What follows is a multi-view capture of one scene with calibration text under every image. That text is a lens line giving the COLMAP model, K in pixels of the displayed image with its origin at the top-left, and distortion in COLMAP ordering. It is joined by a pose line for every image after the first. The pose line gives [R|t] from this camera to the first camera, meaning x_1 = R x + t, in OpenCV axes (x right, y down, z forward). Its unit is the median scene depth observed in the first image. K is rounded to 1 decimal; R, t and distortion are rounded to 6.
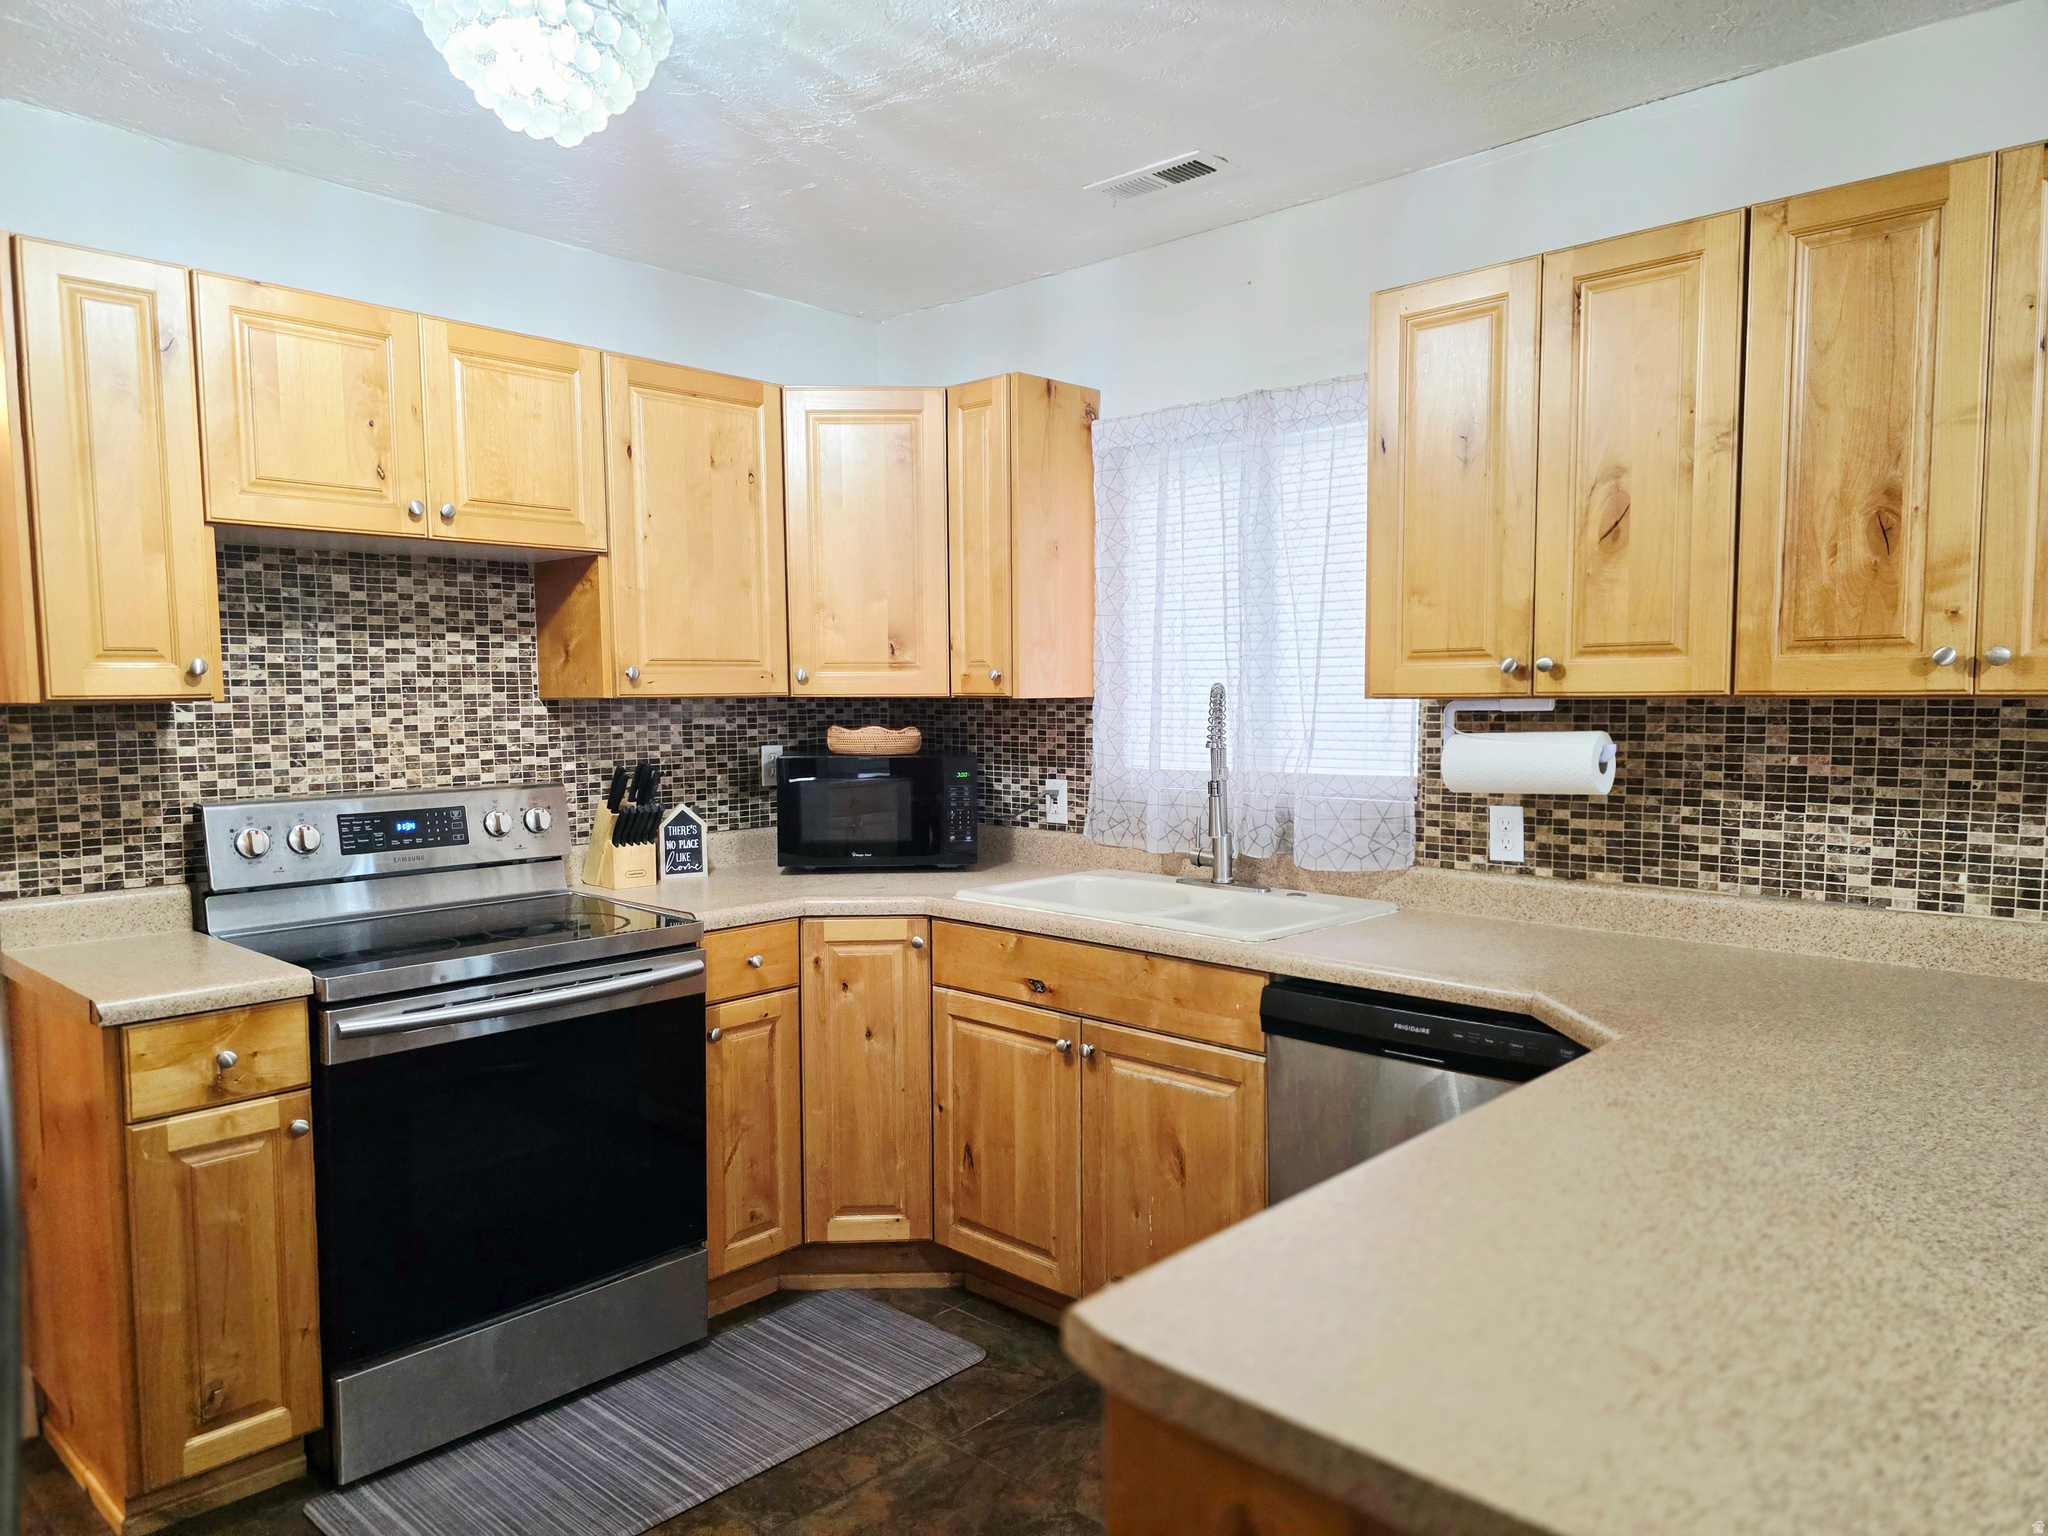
lens RADIAL K [[1370.4, 0, 1028.4], [0, 1370.4, 784.6], [0, 0, 1]] dist [0.047824, -0.003695]
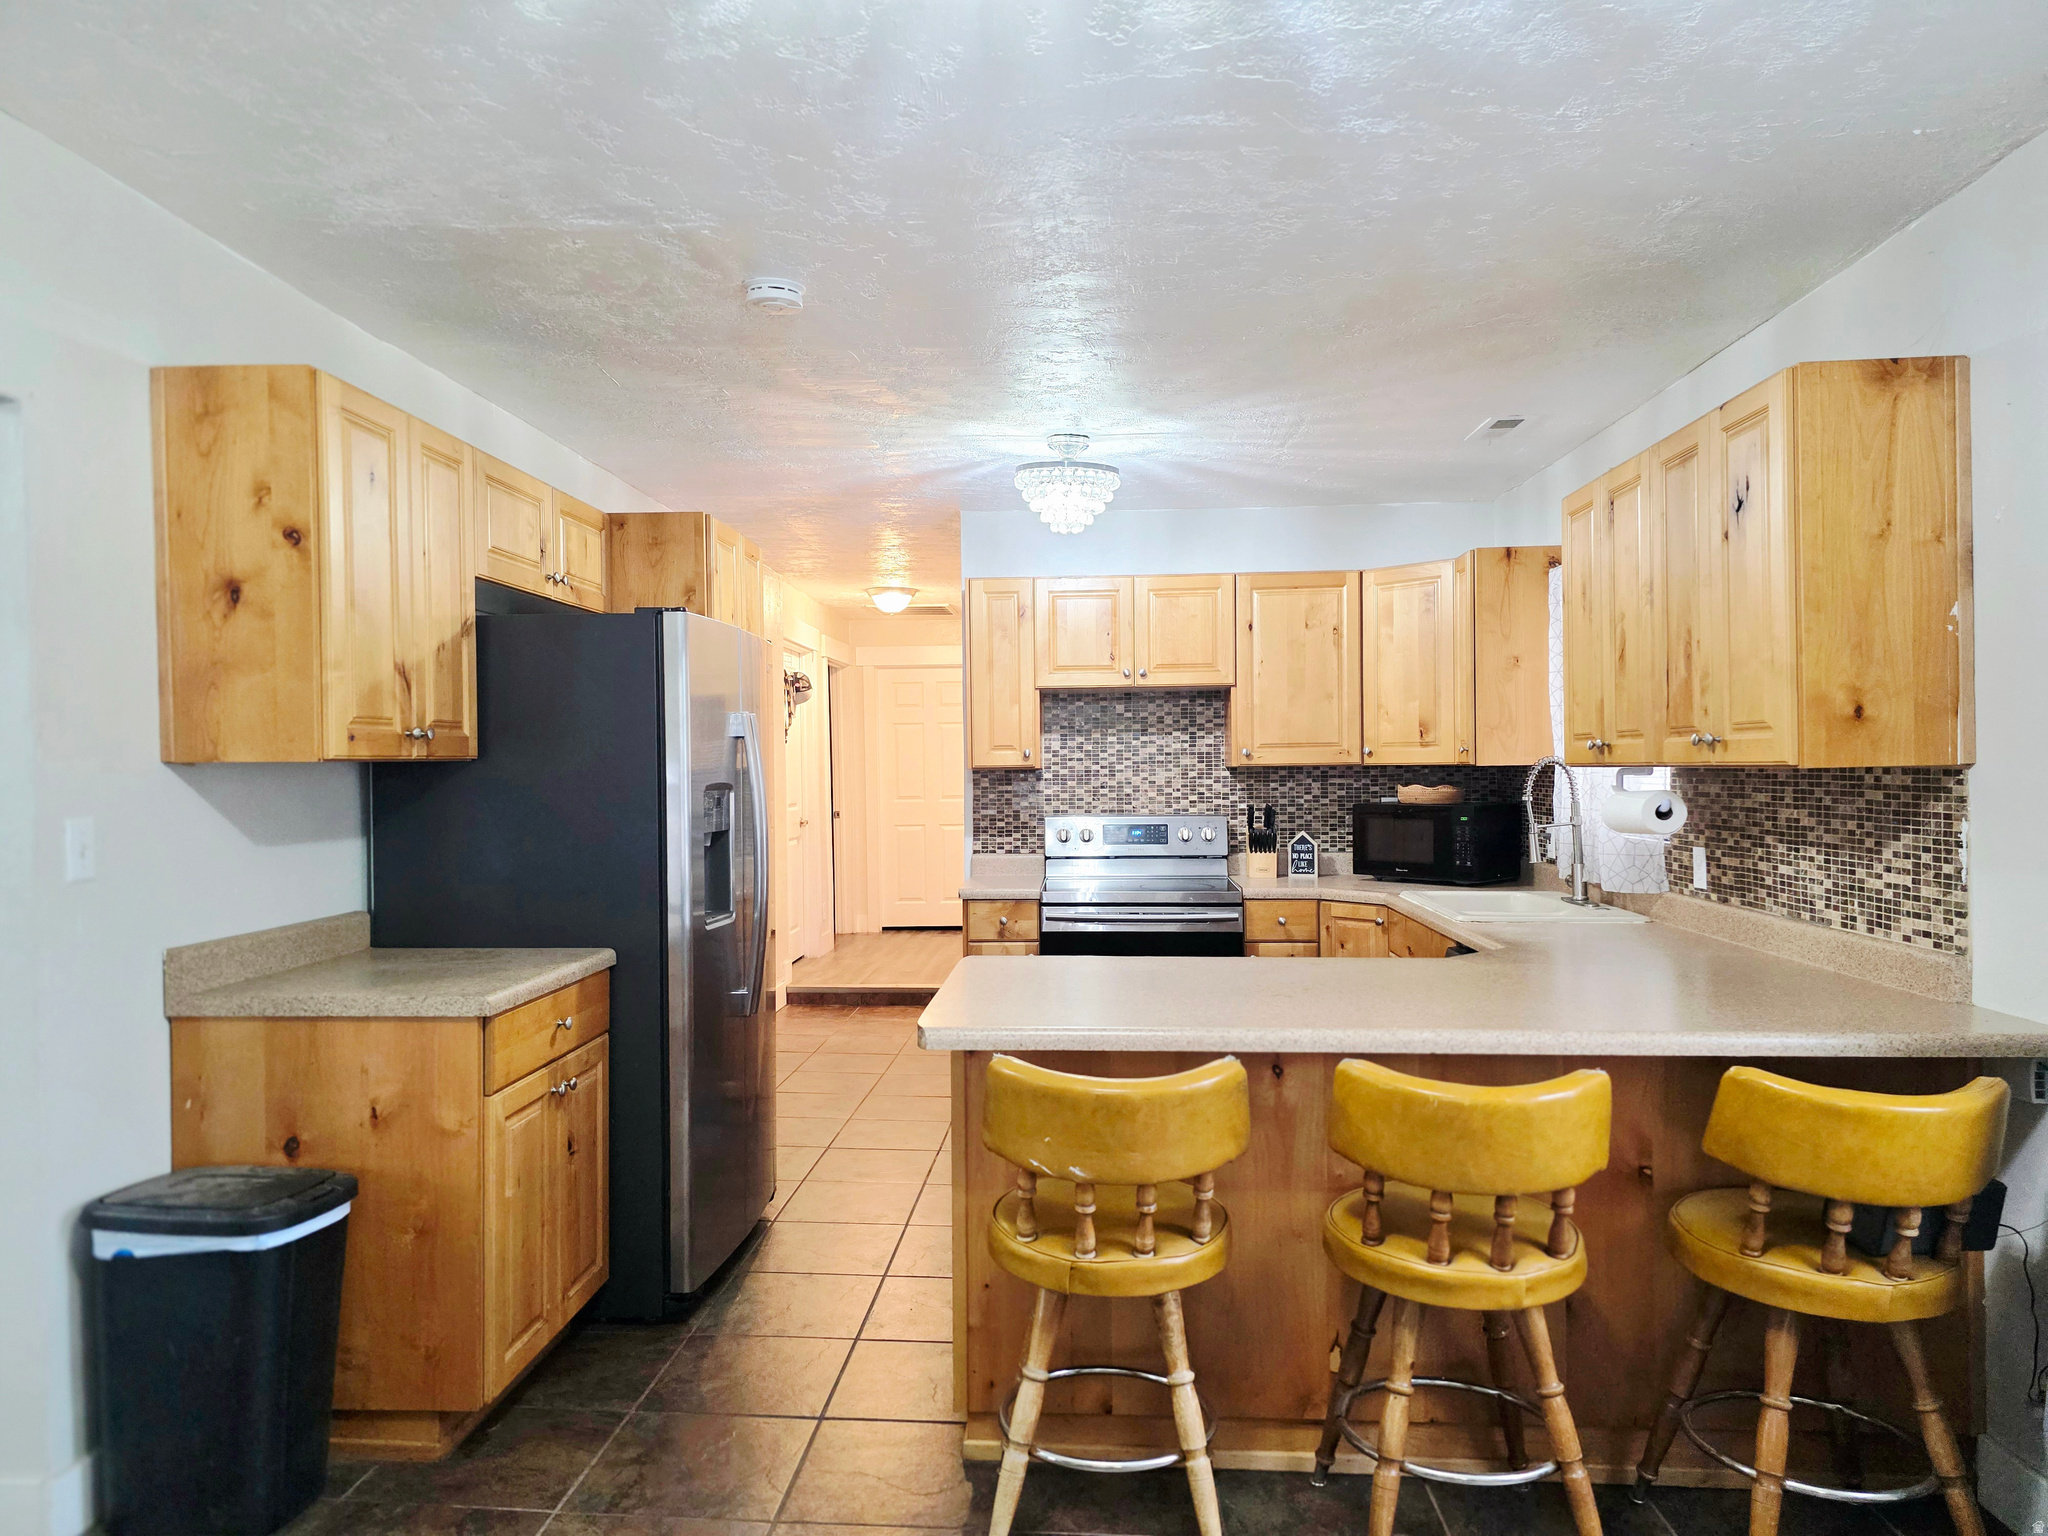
lens RADIAL K [[1370.4, 0, 1017.1], [0, 1370.4, 765.8], [0, 0, 1]] dist [0.047824, -0.003695]
pose [[0.636233, -0.000623, -0.771497, 0.870762], [-0.047946, 0.998035, -0.040346, 0.020727], [0.770006, 0.062659, 0.634953, -0.331761]]
